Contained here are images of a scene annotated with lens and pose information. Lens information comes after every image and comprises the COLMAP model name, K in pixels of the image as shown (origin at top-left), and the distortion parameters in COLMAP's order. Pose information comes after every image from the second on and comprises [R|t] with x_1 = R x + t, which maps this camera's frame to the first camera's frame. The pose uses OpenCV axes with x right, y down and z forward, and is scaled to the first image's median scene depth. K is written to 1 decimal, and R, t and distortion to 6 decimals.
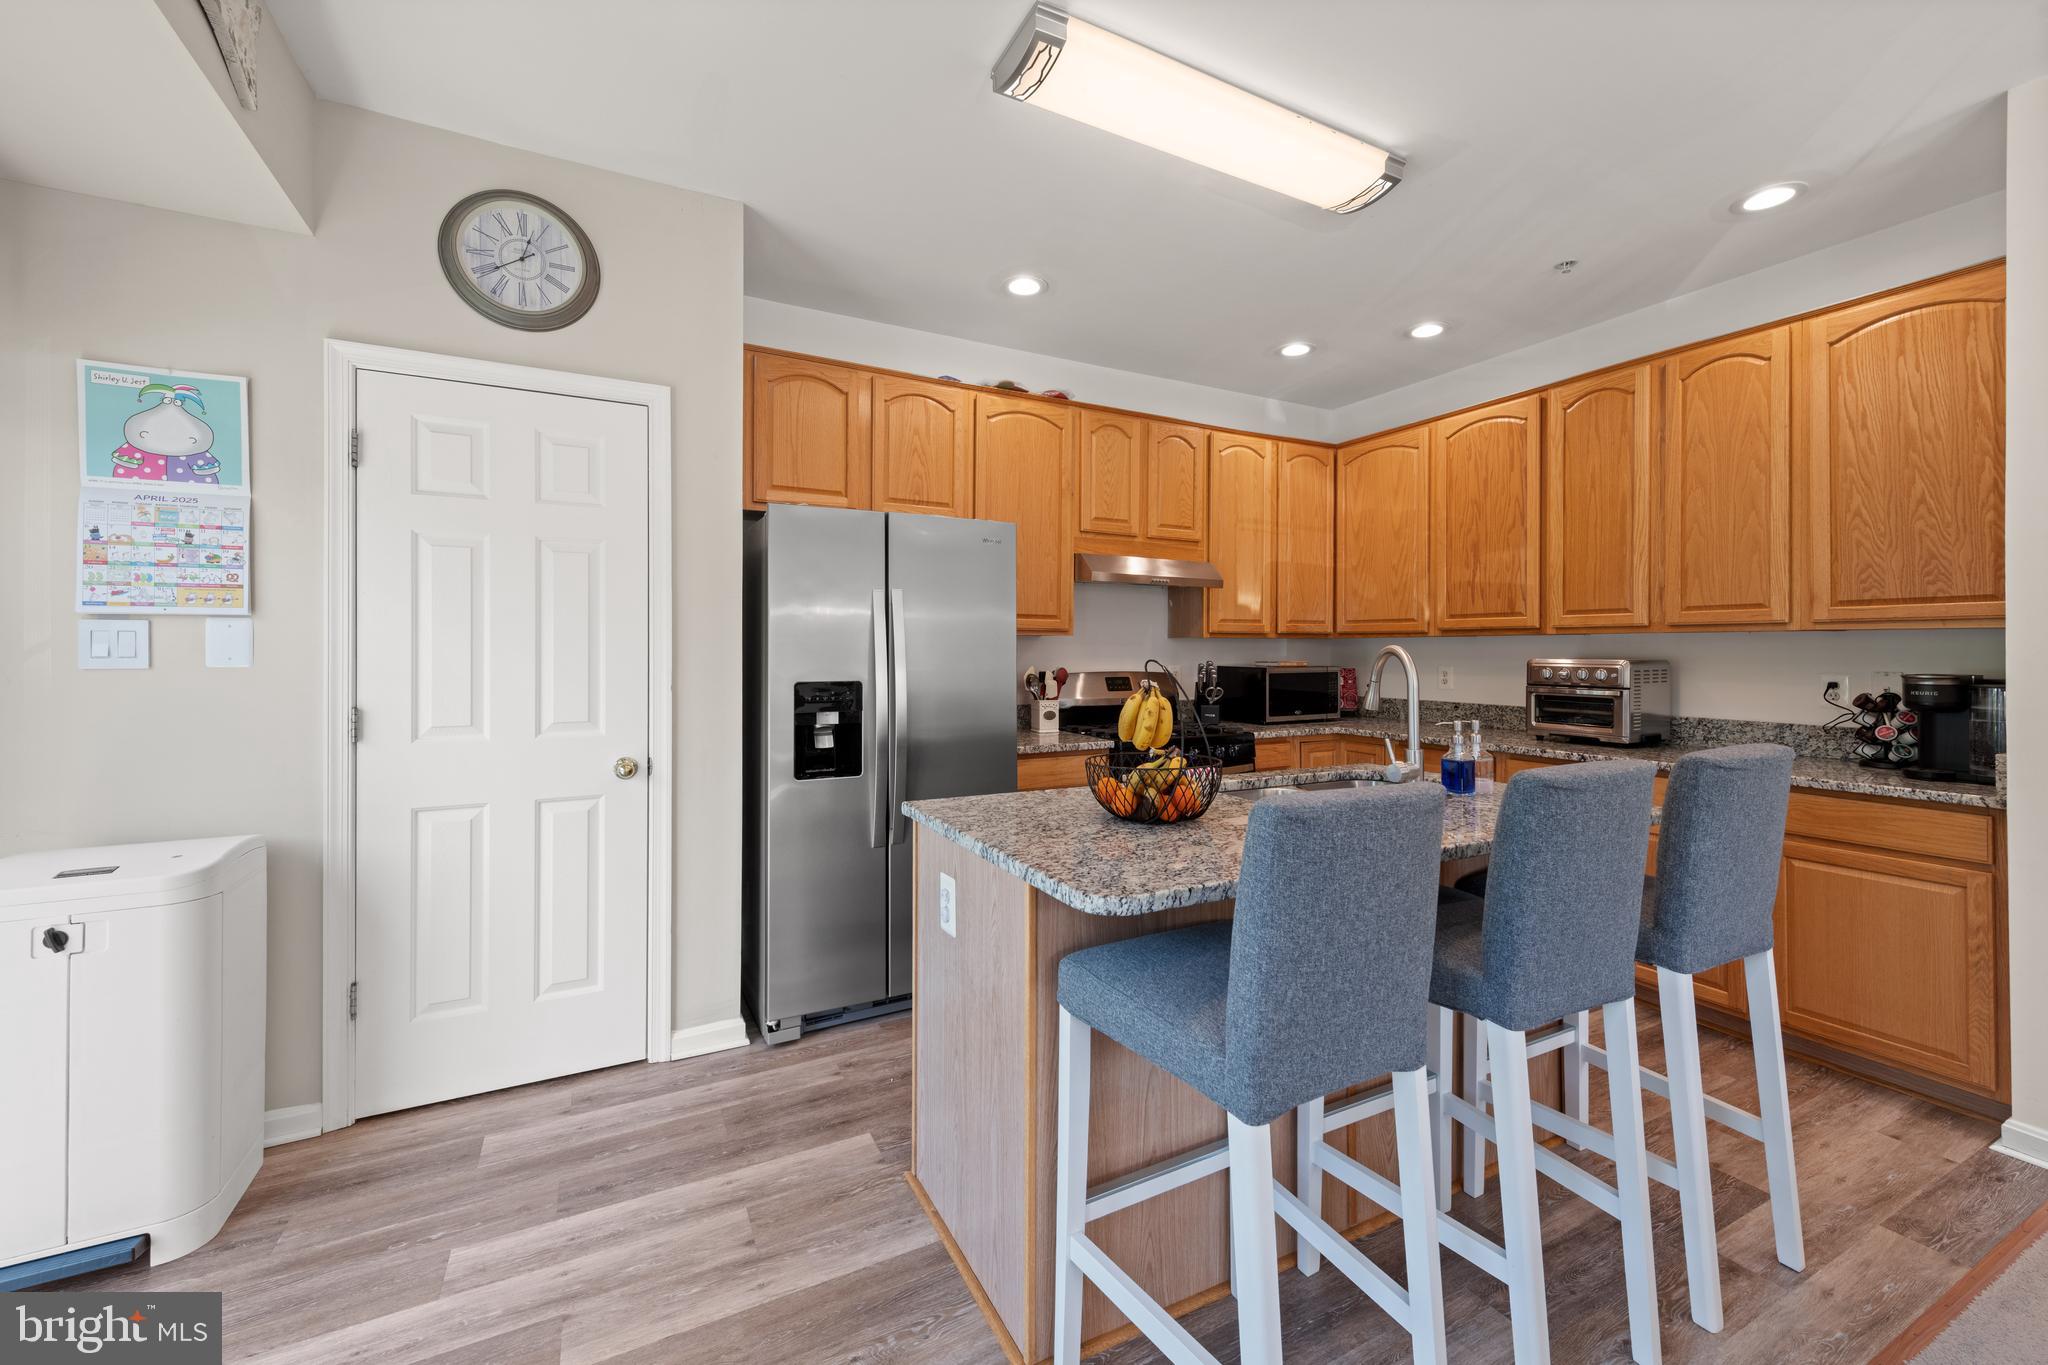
lens RADIAL K [[803.2, 0, 1024.0], [0, 803.2, 651.7], [0, 0, 1]] dist [0.002626, -0.000086]
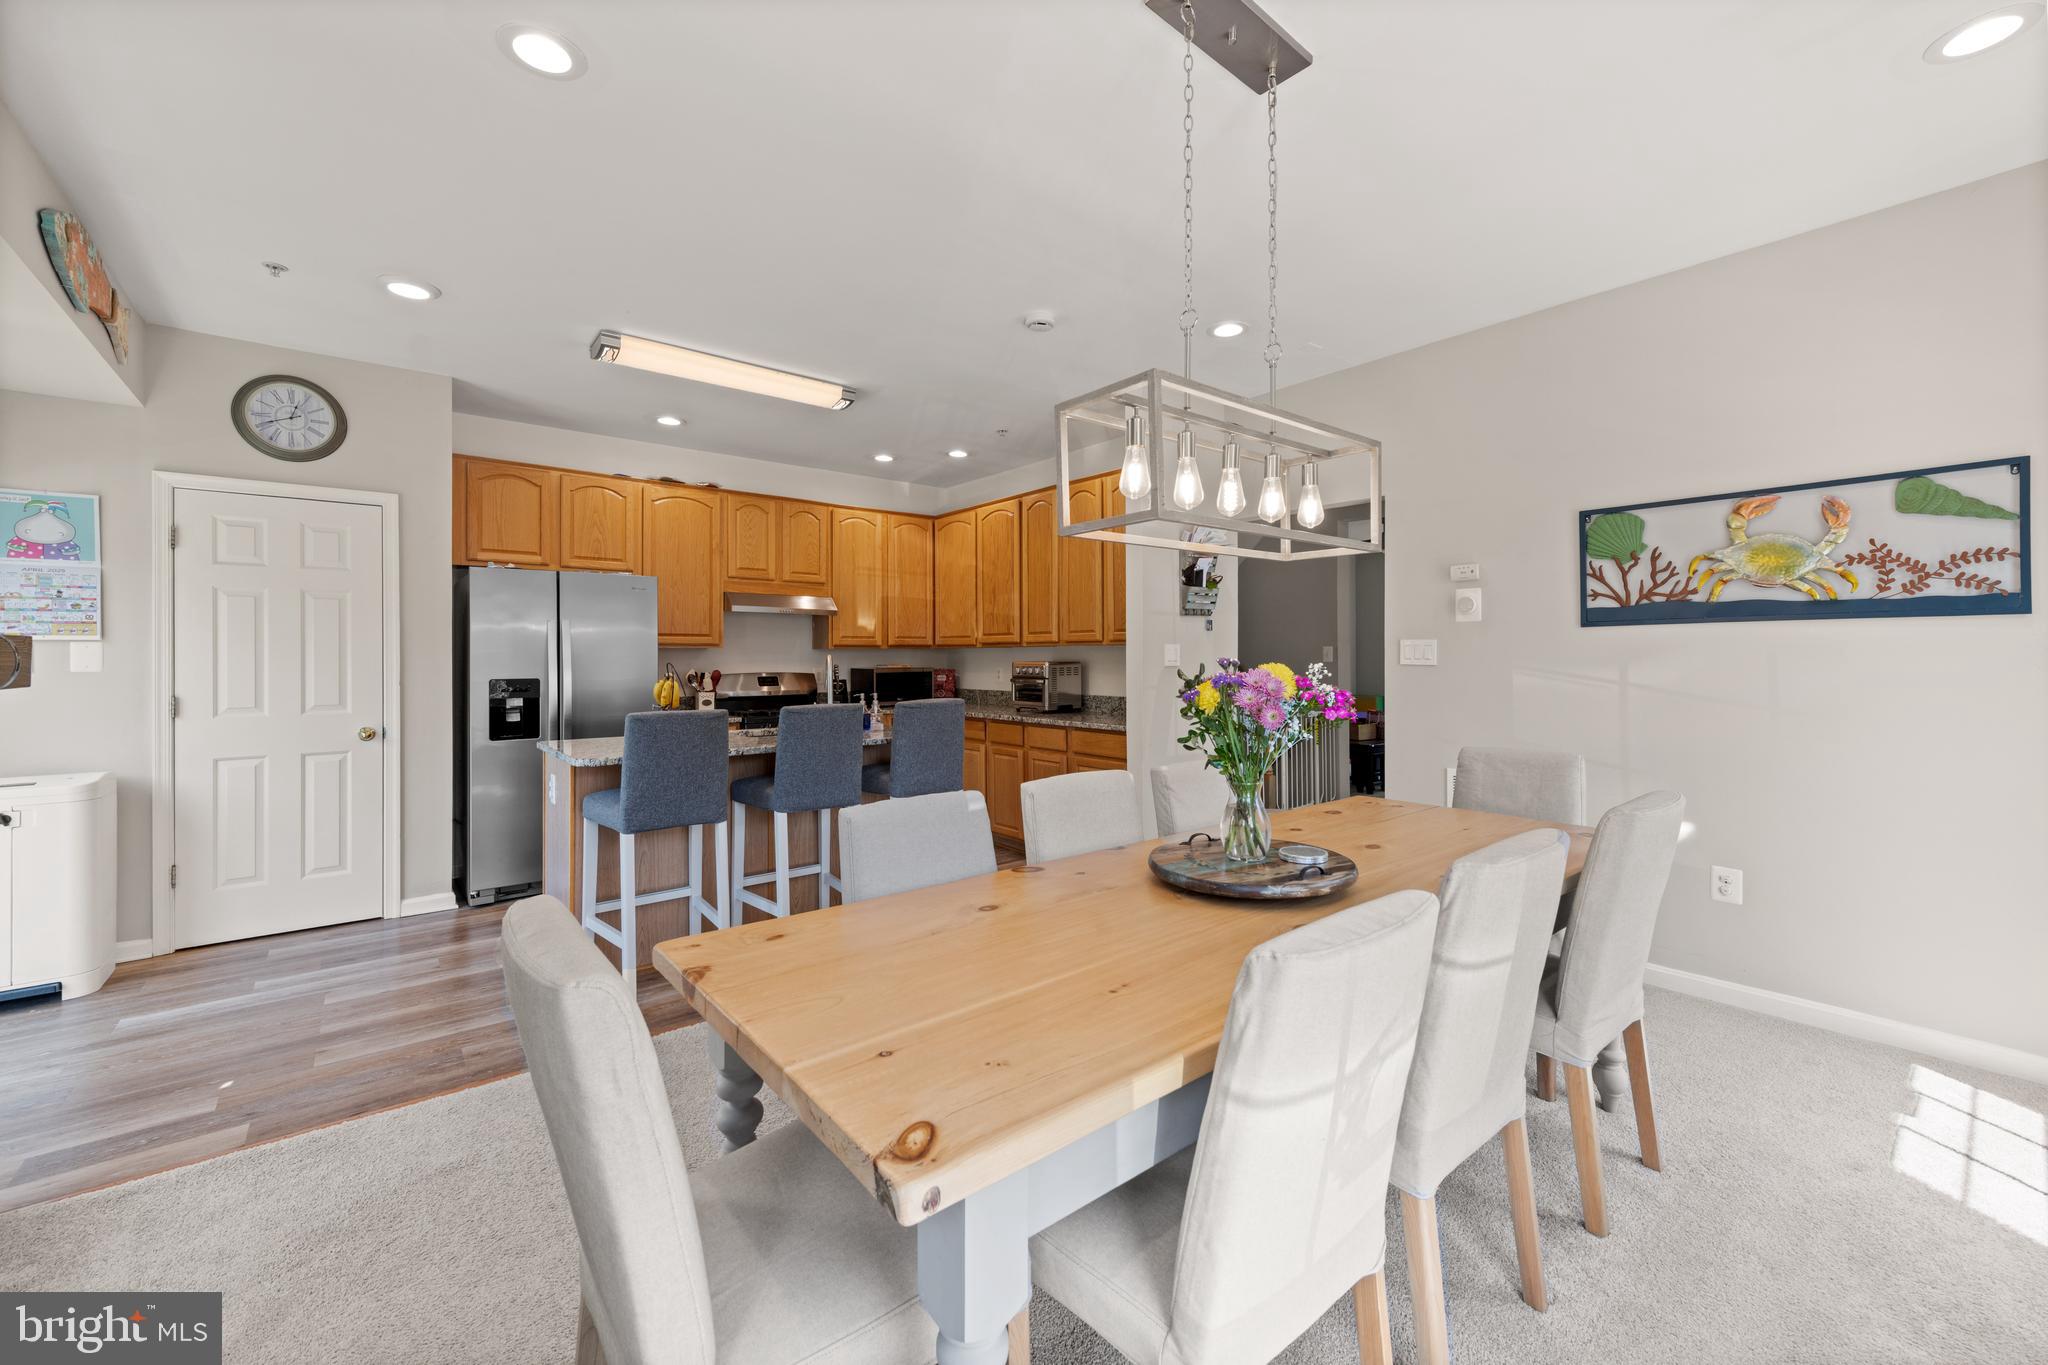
lens RADIAL K [[802.4, 0, 1035.4], [0, 802.4, 655.3], [0, 0, 1]] dist [-0.000809, -0.000901]
pose [[0.977079, -0.004834, 0.212824, 0.363880], [0.005401, 0.999983, -0.002085, -0.000515], [-0.212810, 0.003186, 0.977088, -0.657582]]
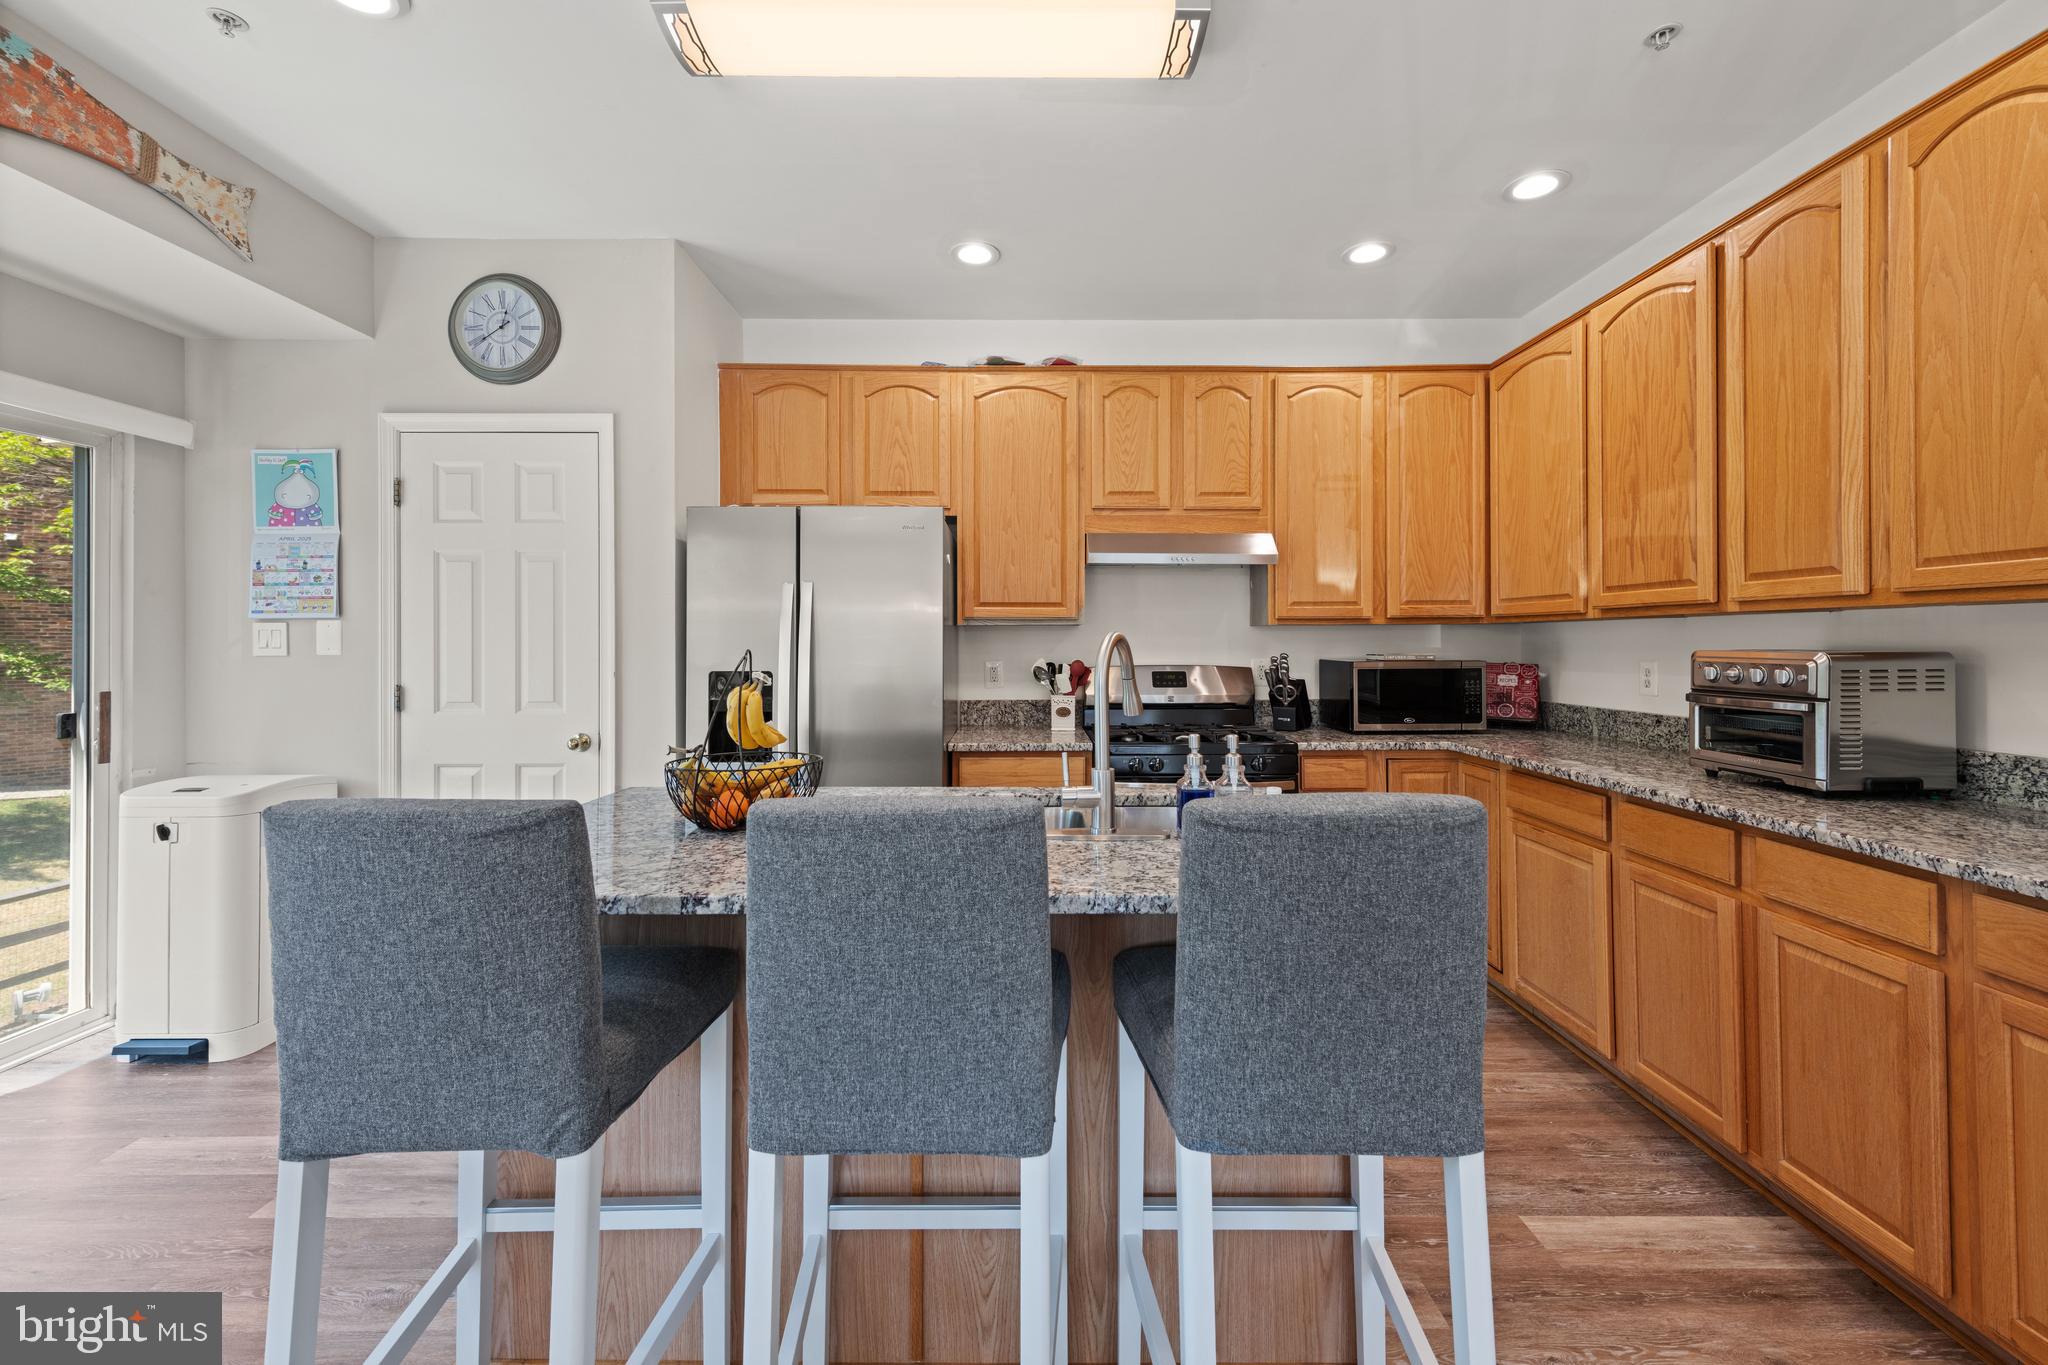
lens RADIAL K [[808.9, 0, 1030.5], [0, 808.9, 639.4], [0, 0, 1]] dist [0.002449, -0.000100]
pose [[0.891912, -0.005387, -0.452176, 0.495015], [0.002731, 0.999975, -0.006527, 0.002916], [0.452200, 0.004587, 0.891905, 0.189737]]
